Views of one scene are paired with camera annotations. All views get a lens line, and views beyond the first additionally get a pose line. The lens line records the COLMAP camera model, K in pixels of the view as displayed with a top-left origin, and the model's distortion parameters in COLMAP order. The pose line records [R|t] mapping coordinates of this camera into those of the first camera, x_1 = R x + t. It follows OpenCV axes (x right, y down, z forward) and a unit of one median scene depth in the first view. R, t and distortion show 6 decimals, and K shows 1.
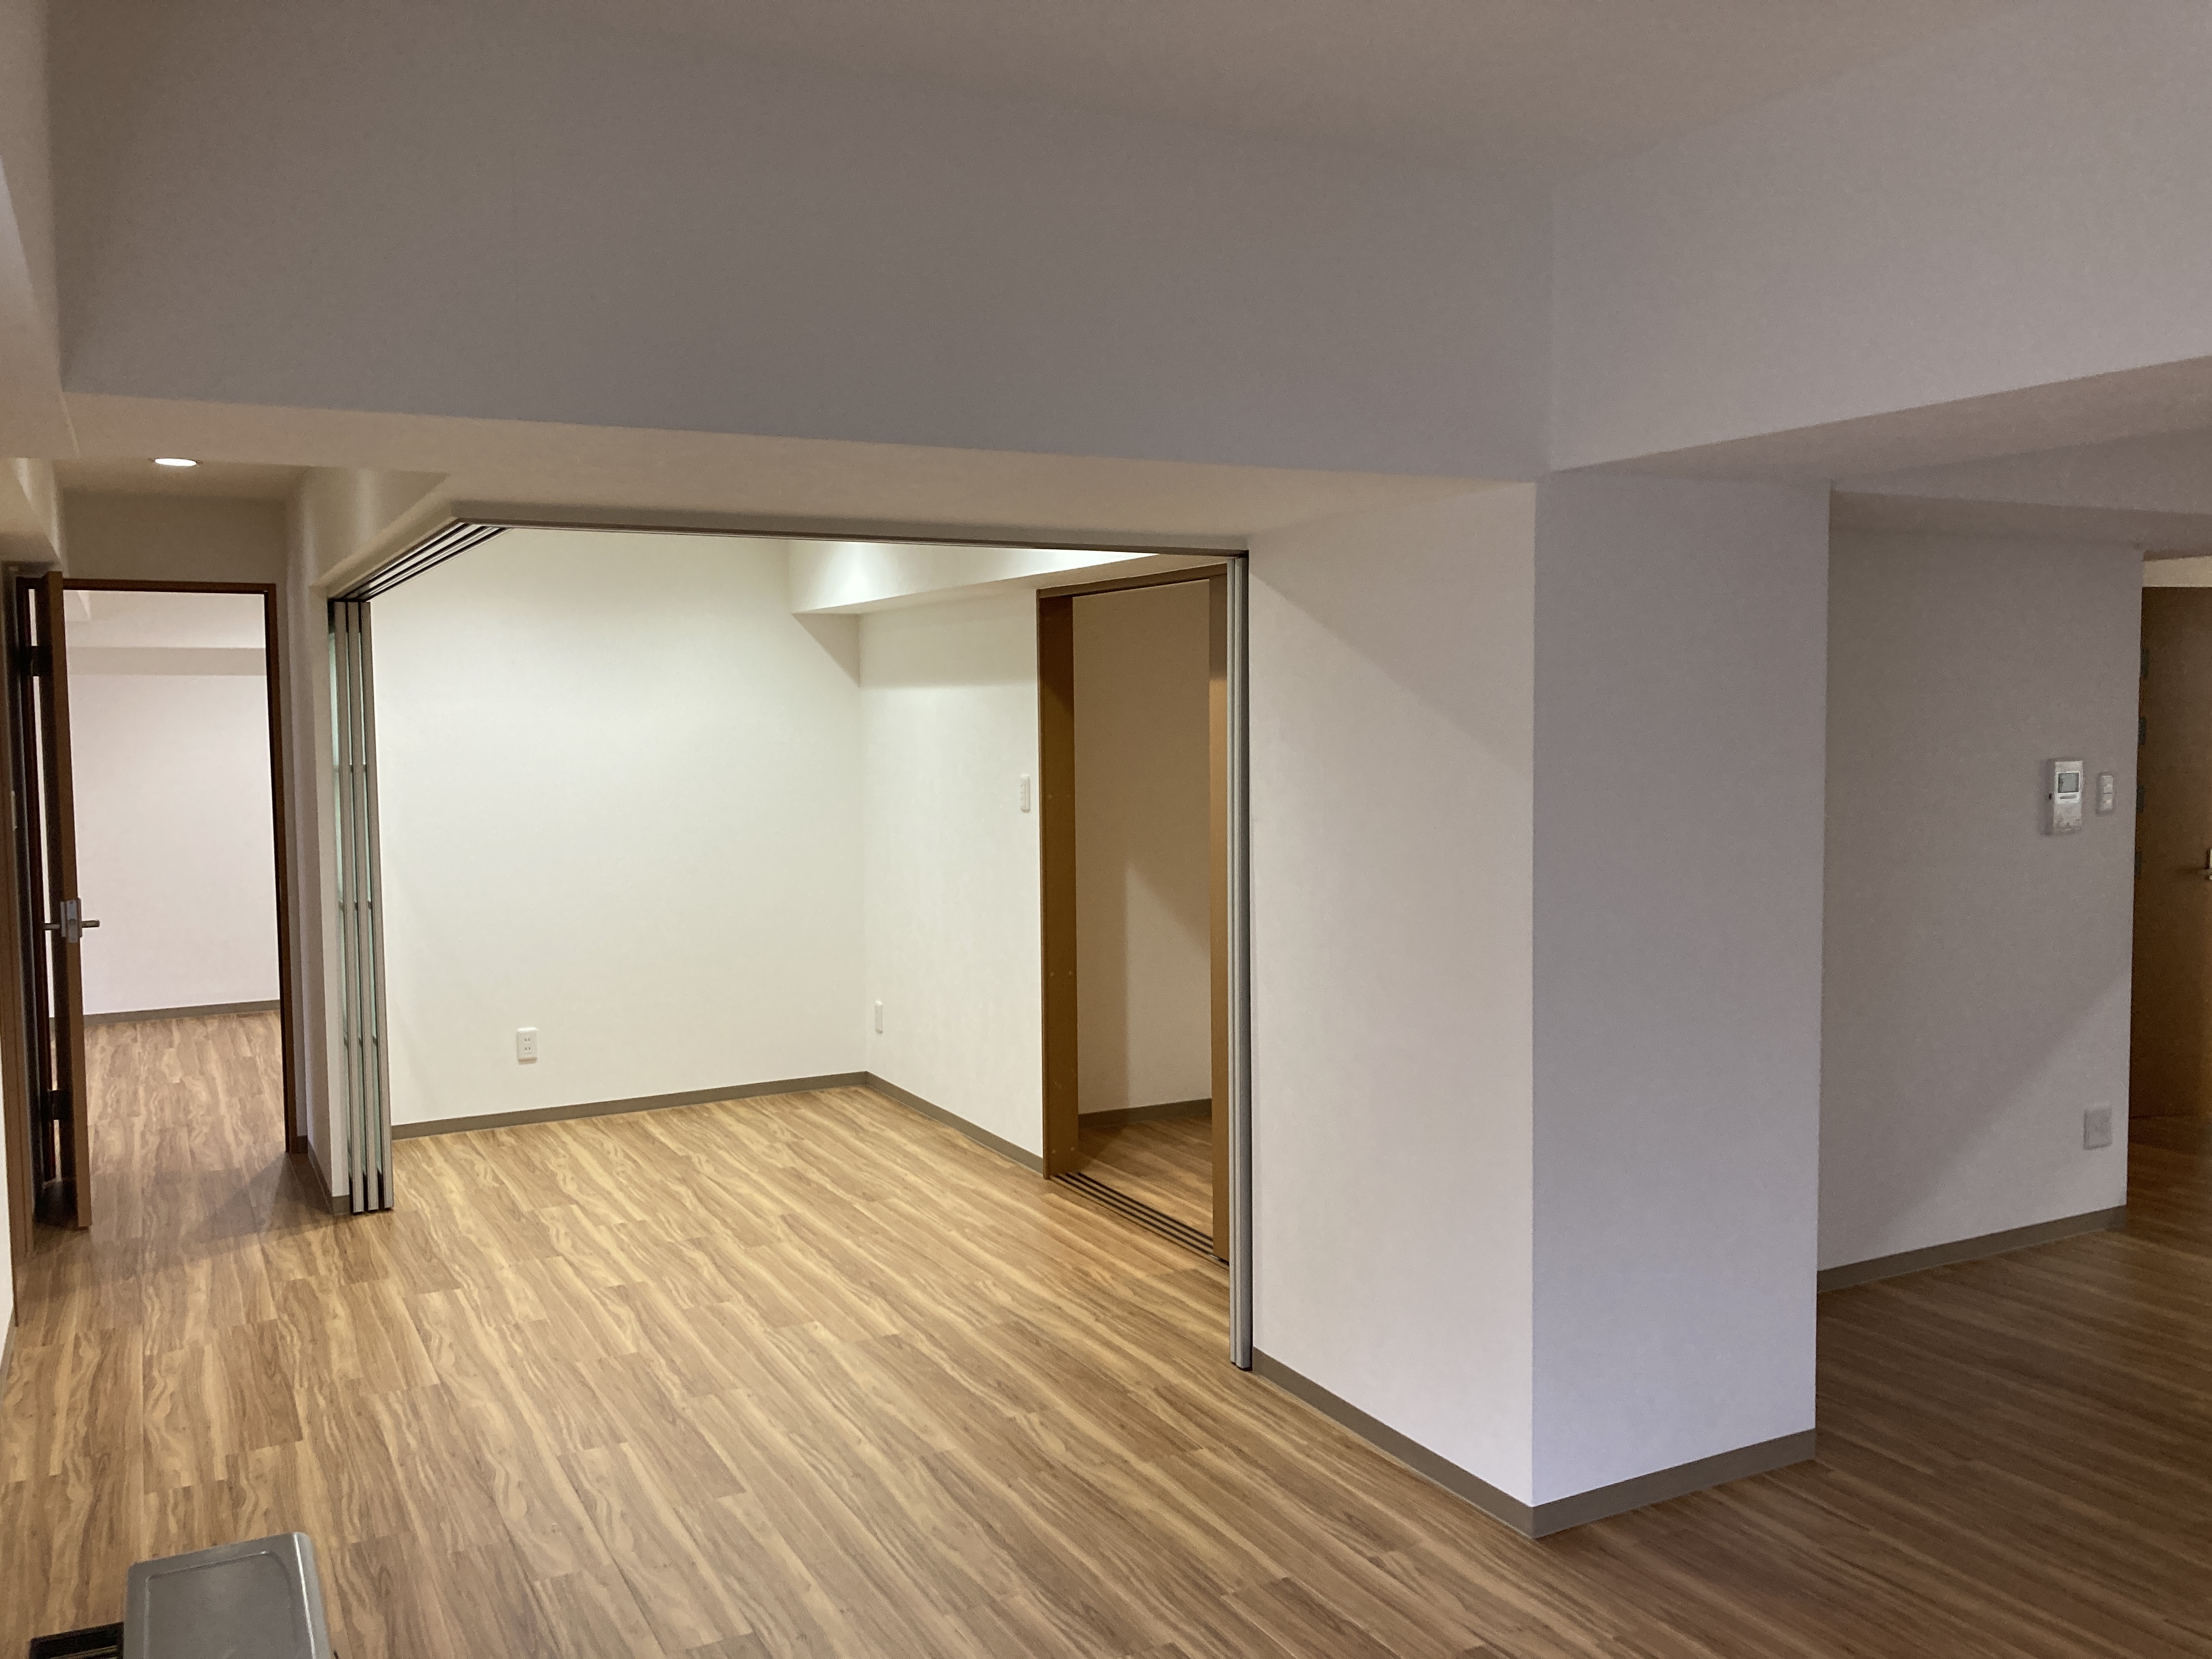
lens RADIAL K [[1798.9, 0, 1111.3], [0, 1798.9, 821.8], [0, 0, 1]] dist [0.019479, -0.009176]
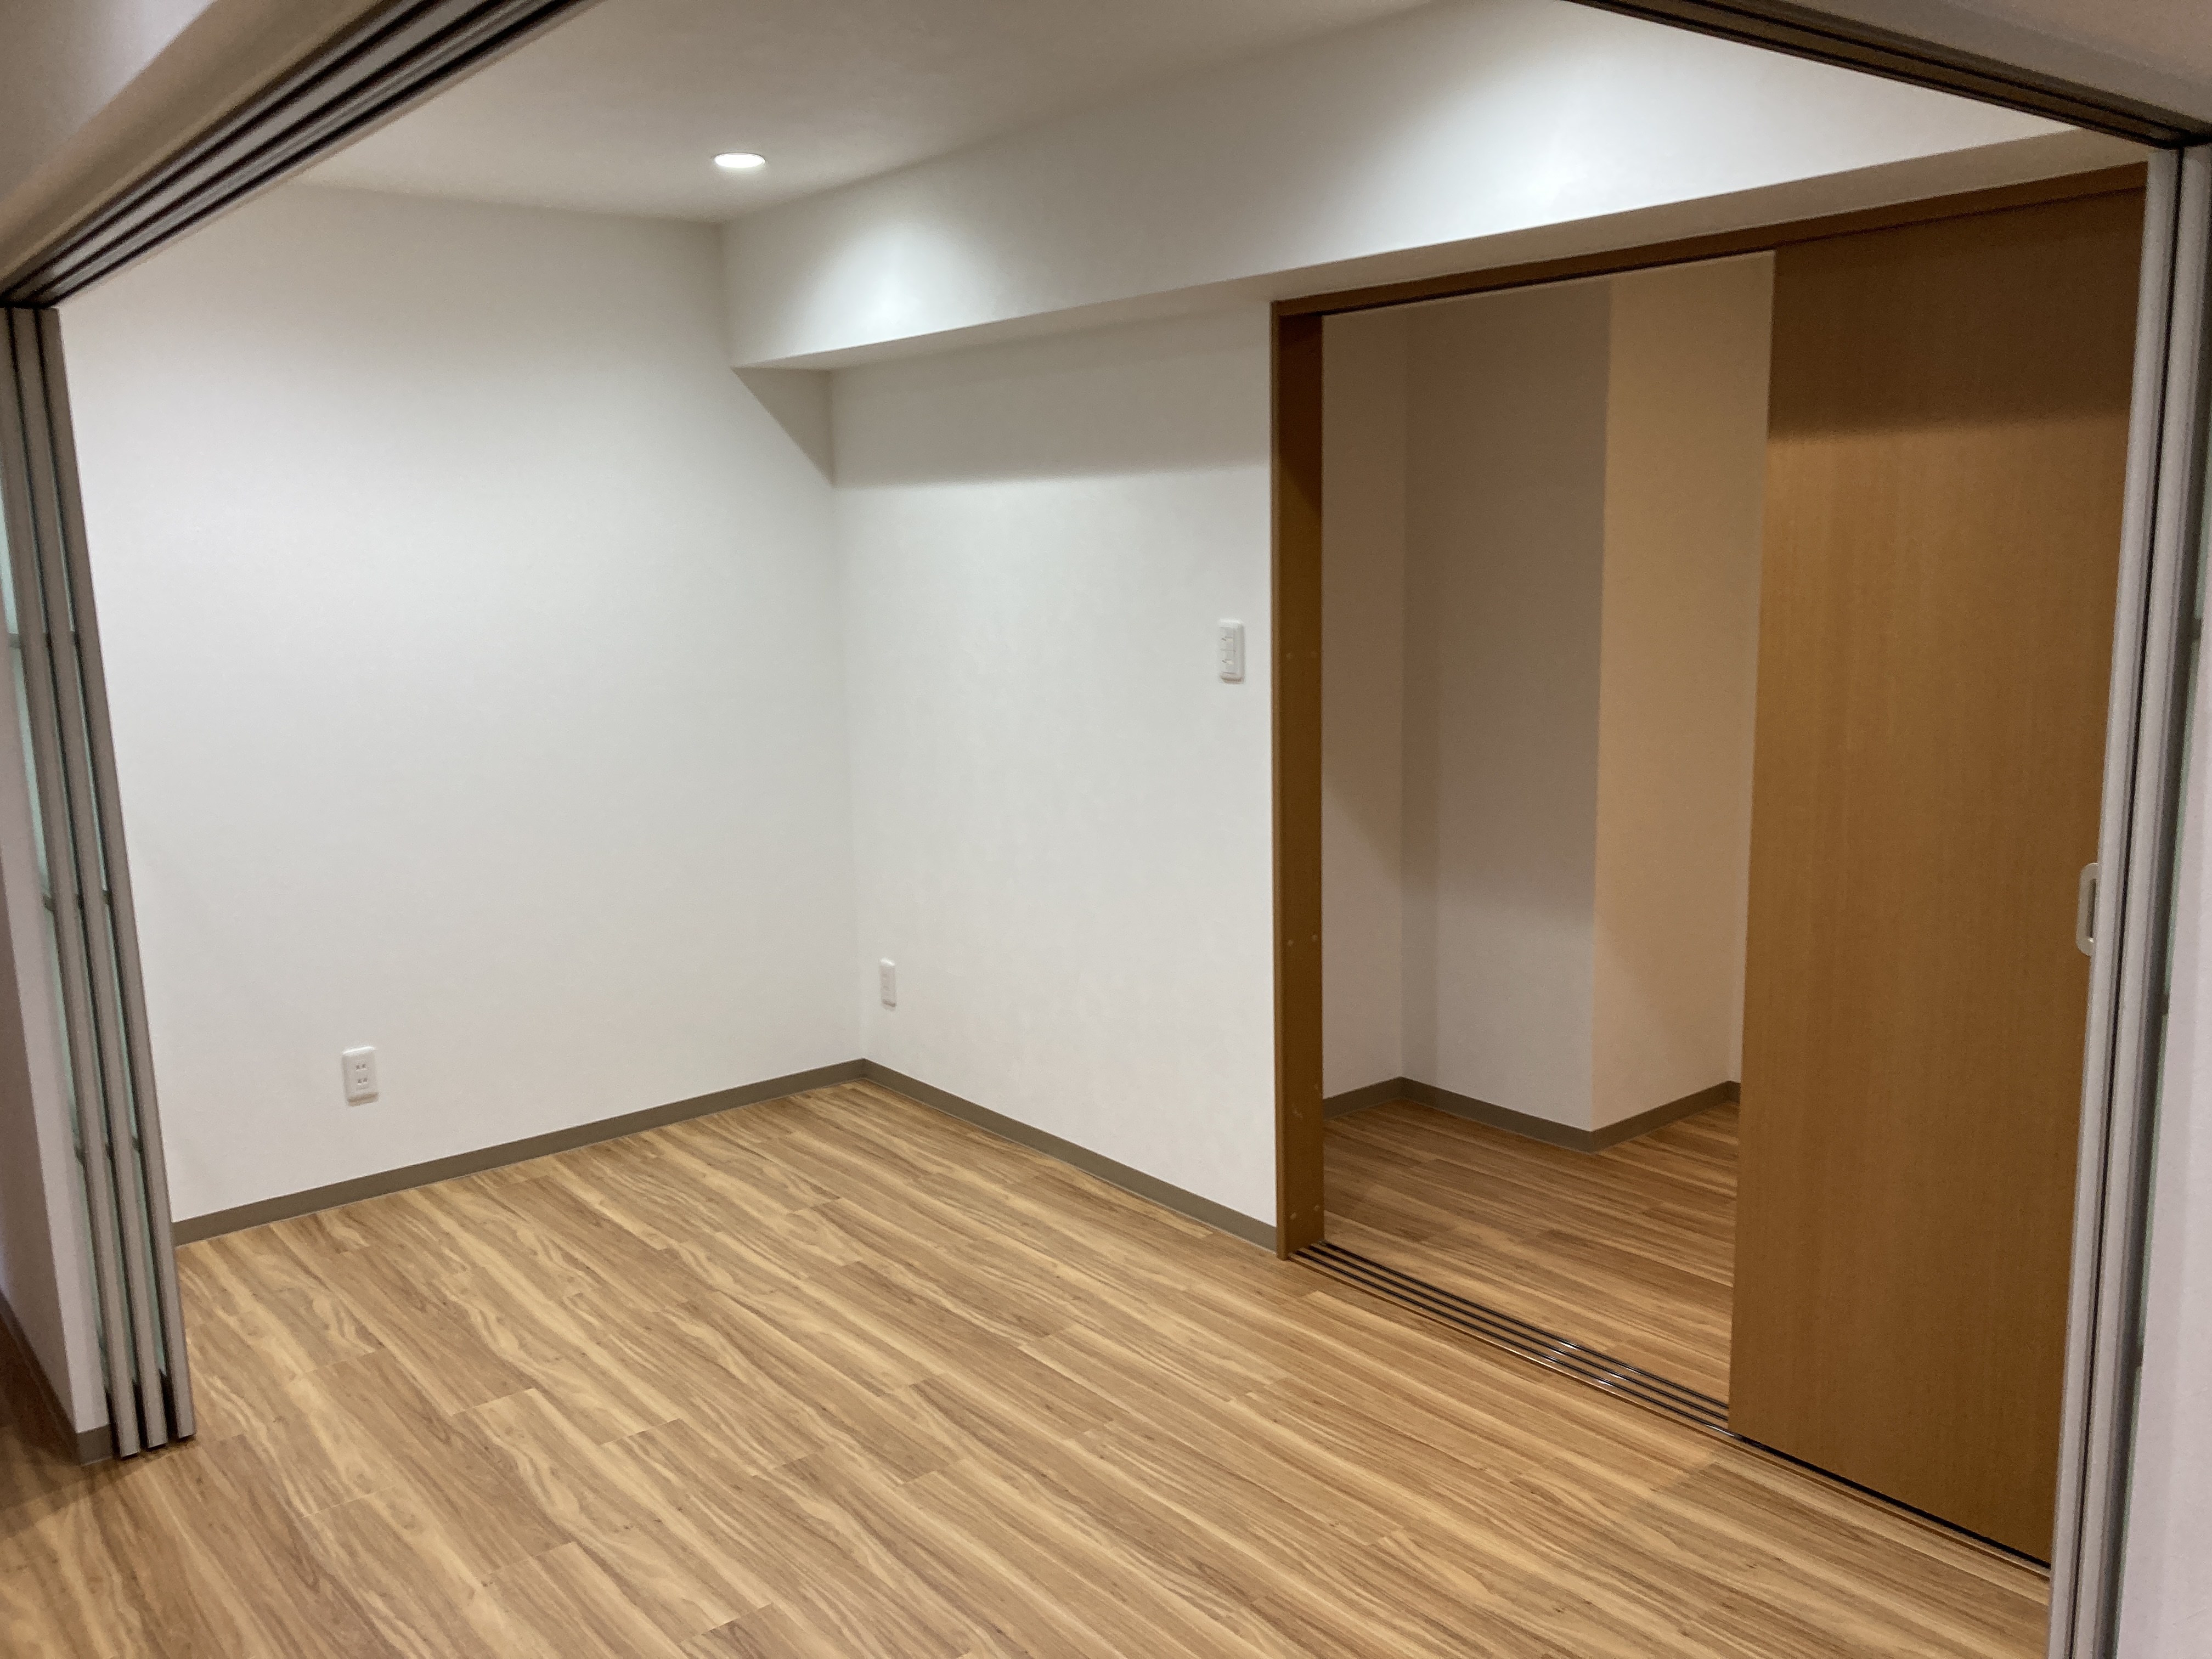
lens RADIAL K [[1798.9, 0, 1102.1], [0, 1798.9, 838.0], [0, 0, 1]] dist [0.019479, -0.009176]
pose [[0.982302, -0.042226, 0.182483, -0.217429], [0.022919, 0.994034, 0.106639, -0.018883], [-0.185897, -0.100570, 0.977409, 0.424101]]
